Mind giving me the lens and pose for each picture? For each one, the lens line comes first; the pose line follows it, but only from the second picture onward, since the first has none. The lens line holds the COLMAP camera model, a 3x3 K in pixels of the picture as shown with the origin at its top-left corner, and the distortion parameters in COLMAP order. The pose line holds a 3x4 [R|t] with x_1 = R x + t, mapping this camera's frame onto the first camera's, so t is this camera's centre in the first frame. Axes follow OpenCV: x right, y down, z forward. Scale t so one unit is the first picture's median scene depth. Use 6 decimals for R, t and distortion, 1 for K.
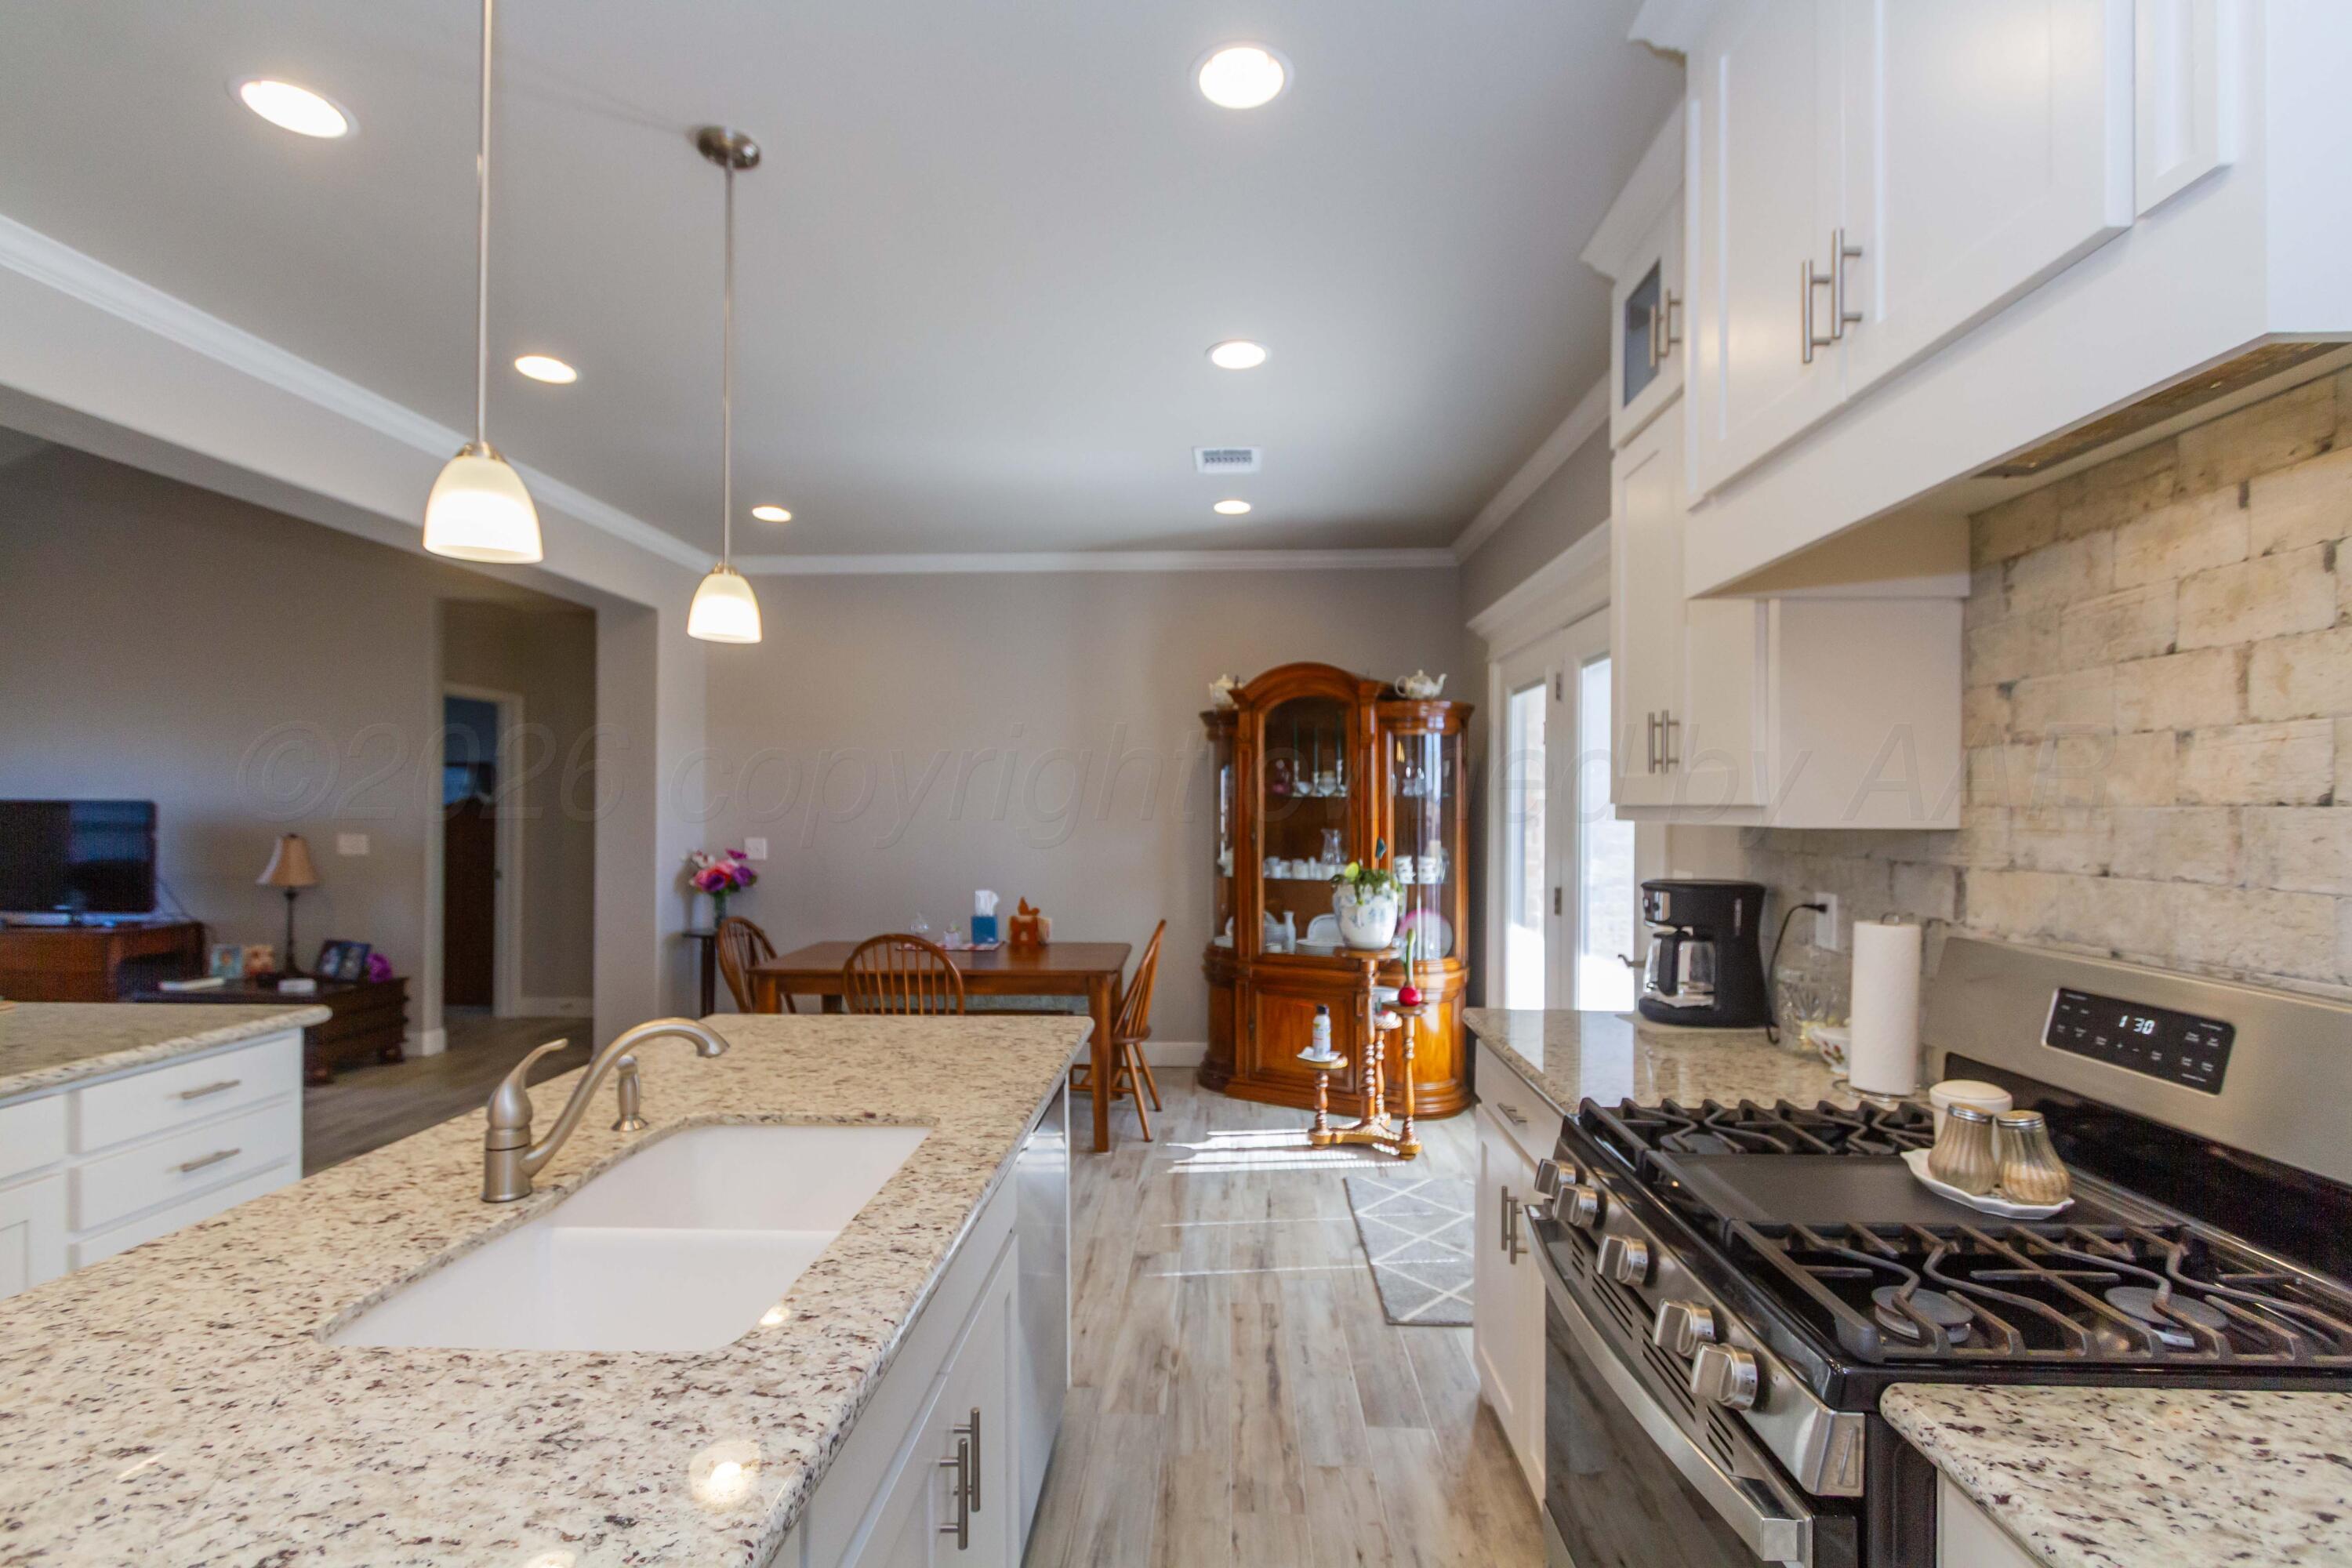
lens RADIAL K [[1066.2, 0, 1174.0], [0, 1066.2, 802.6], [0, 0, 1]] dist [0.001823, -0.001669]
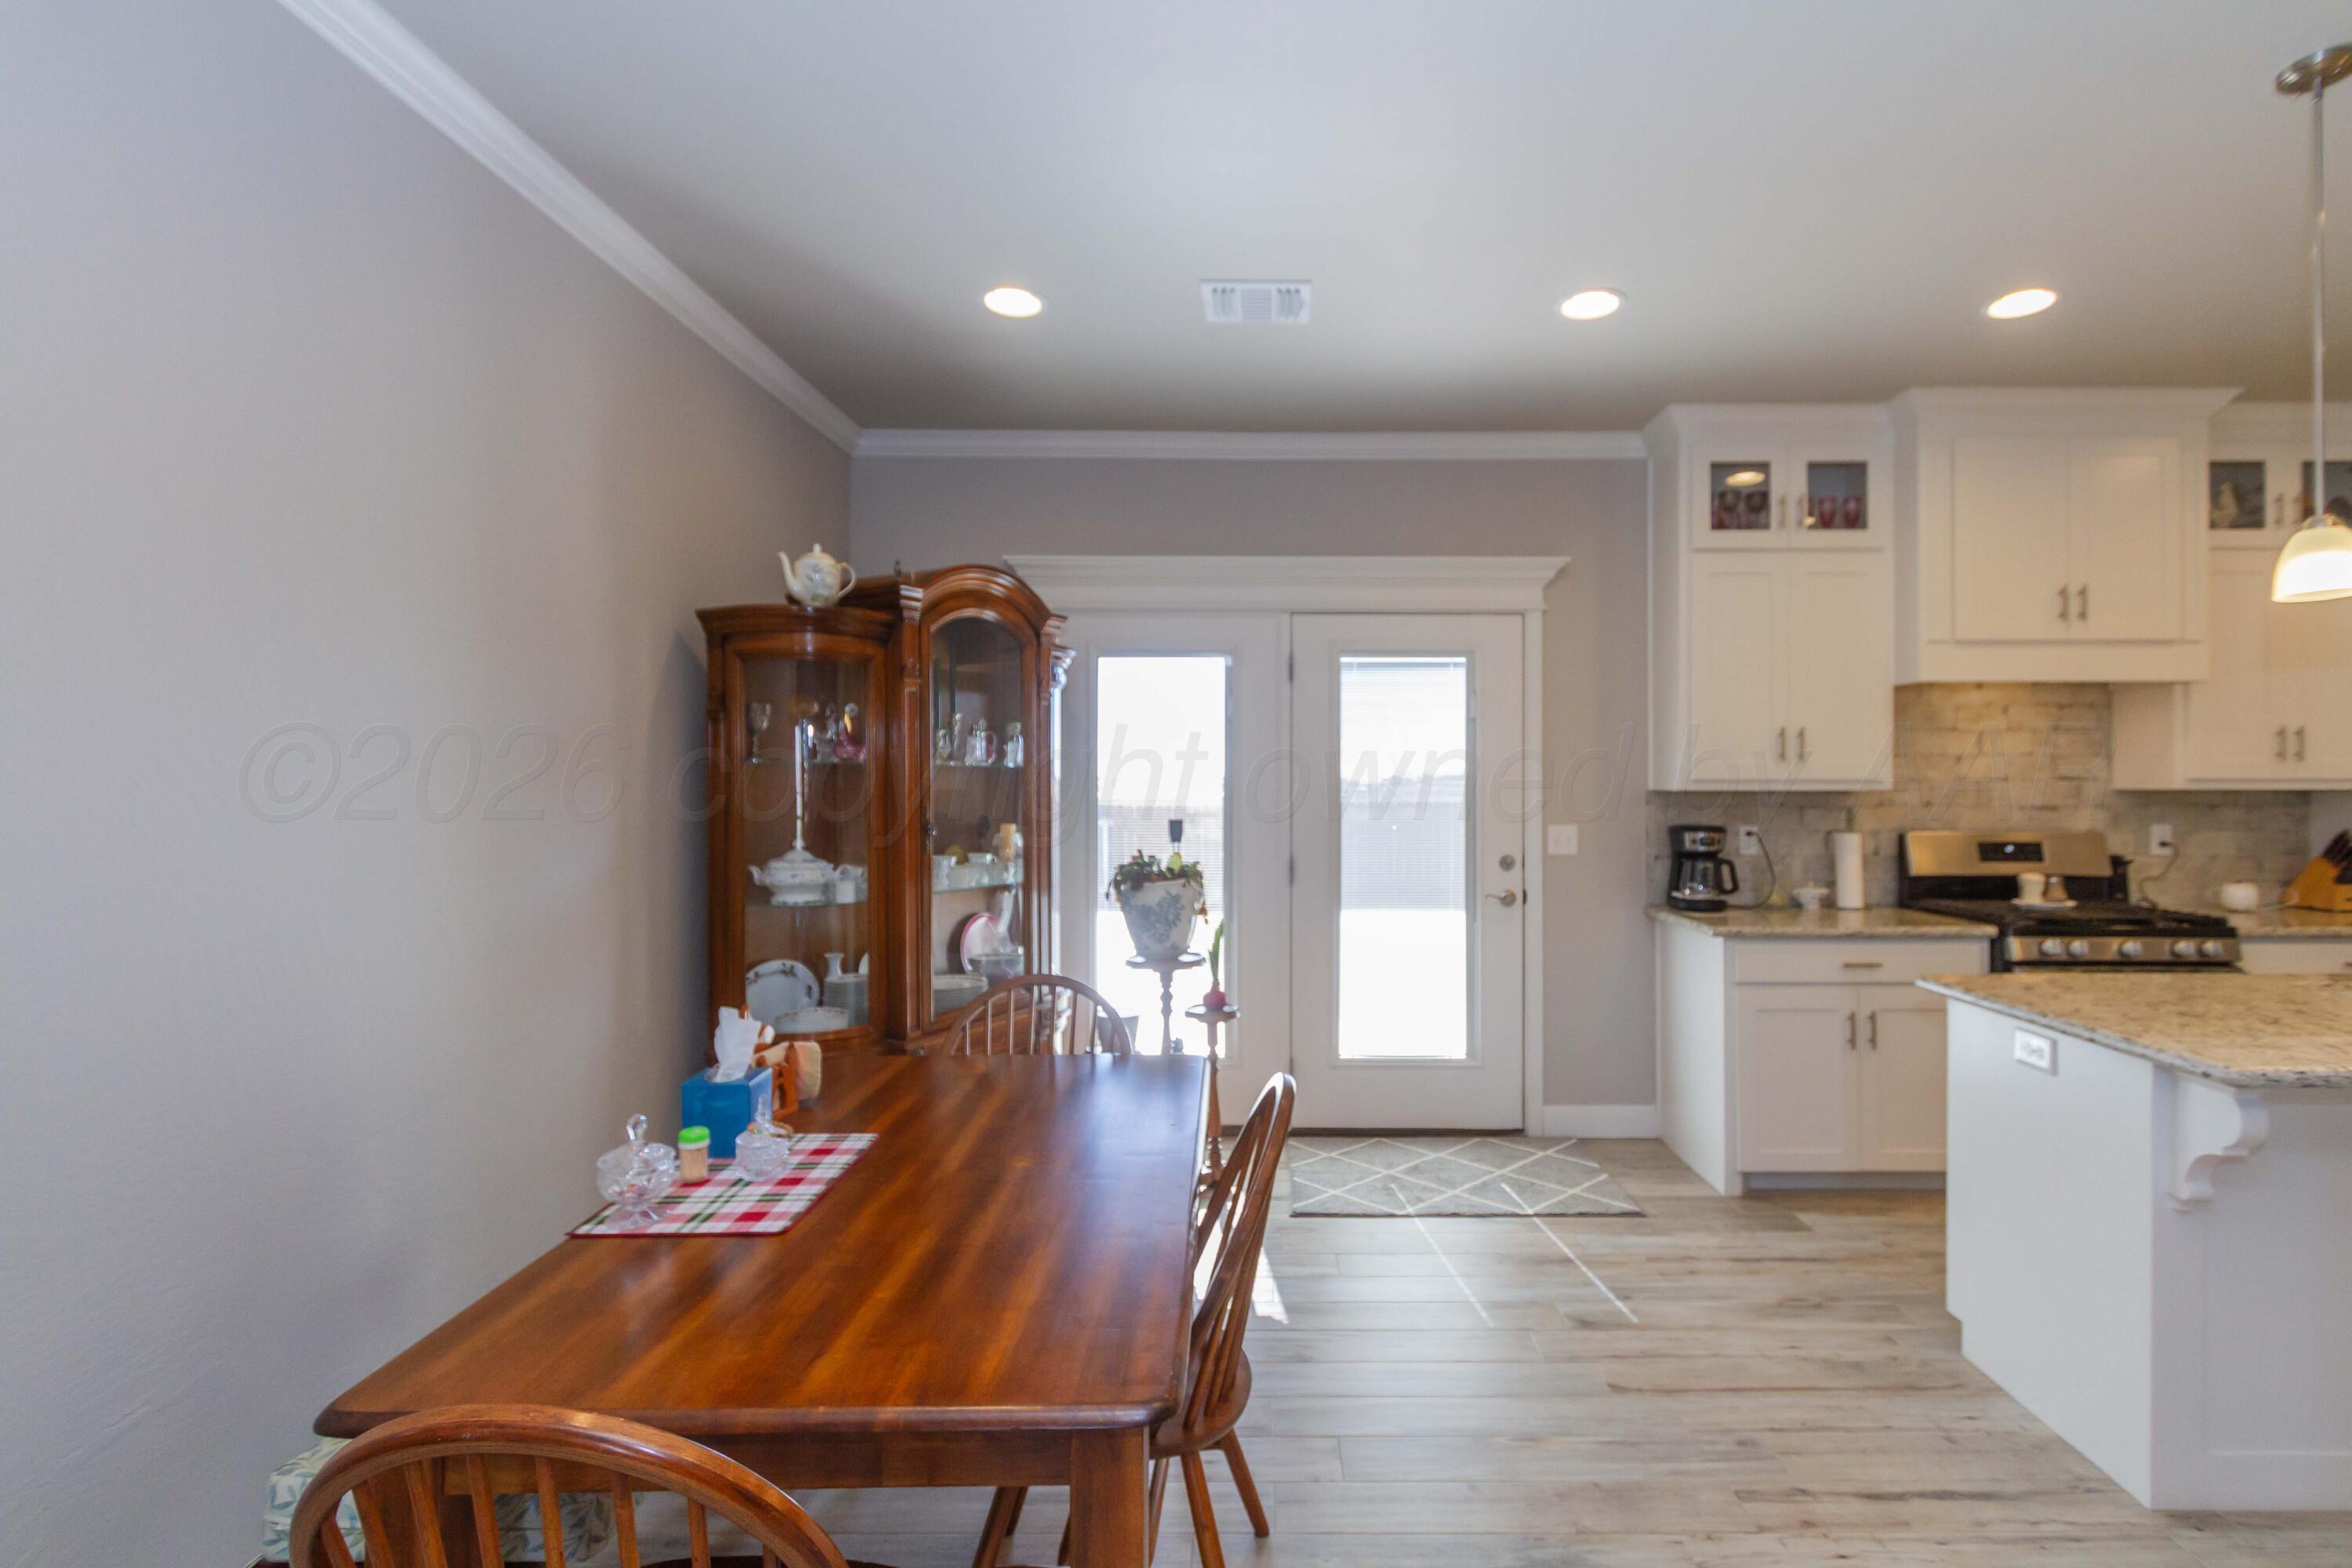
lens RADIAL K [[1164.8, 0, 1184.9], [0, 1164.8, 765.6], [0, 0, 1]] dist [-0.002067, -0.000595]
pose [[-0.046298, 0.010721, 0.998870, -1.161803], [-0.006464, 0.999918, -0.011032, 0.006335], [-0.998907, -0.006968, -0.046225, 1.705957]]
